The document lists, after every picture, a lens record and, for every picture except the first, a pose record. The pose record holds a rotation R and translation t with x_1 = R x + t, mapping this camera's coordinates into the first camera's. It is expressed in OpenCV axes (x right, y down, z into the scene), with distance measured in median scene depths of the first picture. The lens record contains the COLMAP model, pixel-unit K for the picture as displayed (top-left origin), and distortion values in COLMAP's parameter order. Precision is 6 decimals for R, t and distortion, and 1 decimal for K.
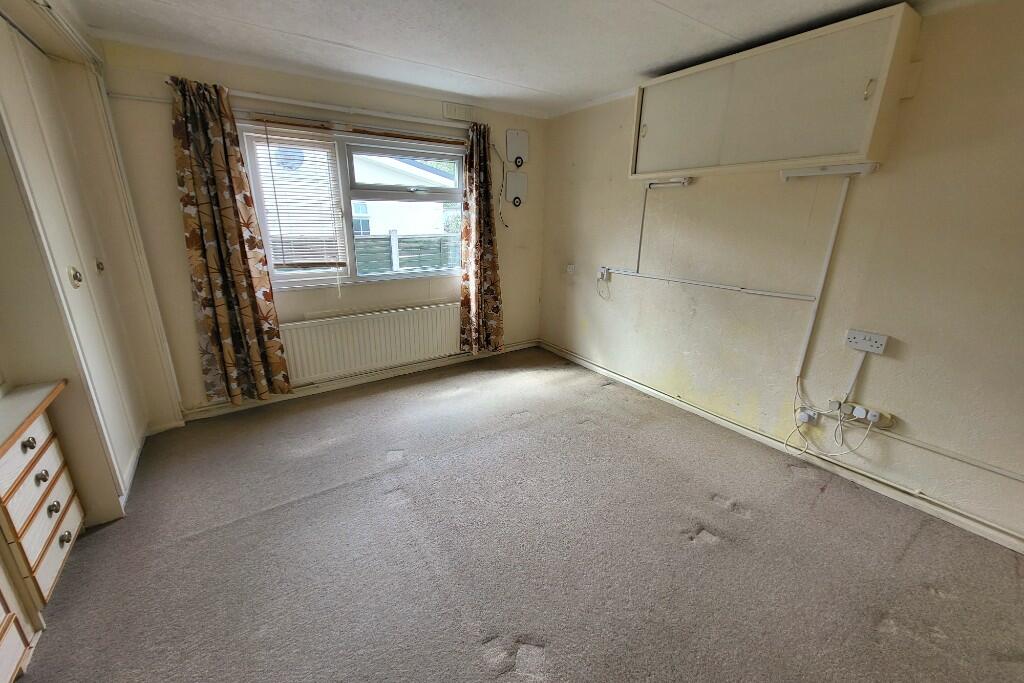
lens RADIAL K [[396.1, 0, 500.9], [0, 396.1, 336.4], [0, 0, 1]] dist [0.003303, -0.000136]
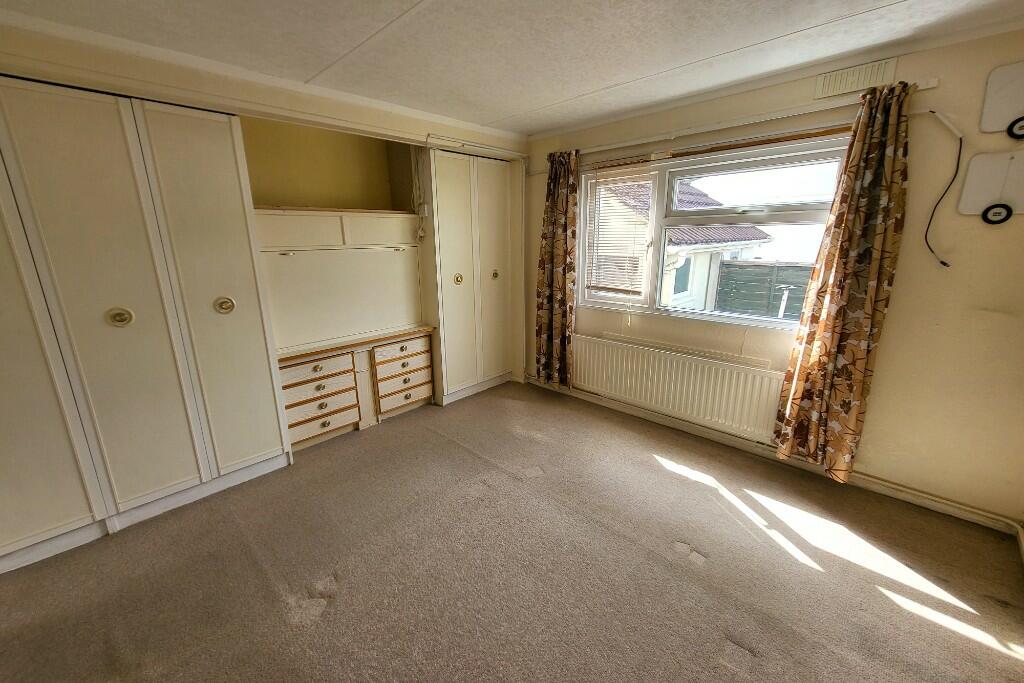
lens RADIAL K [[396.1, 0, 500.9], [0, 396.1, 336.4], [0, 0, 1]] dist [0.003303, -0.000136]
pose [[0.195622, 0.229149, -0.953532, 0.556502], [-0.266795, 0.948080, 0.173104, -0.174994], [0.943691, 0.220535, 0.246602, 0.497427]]
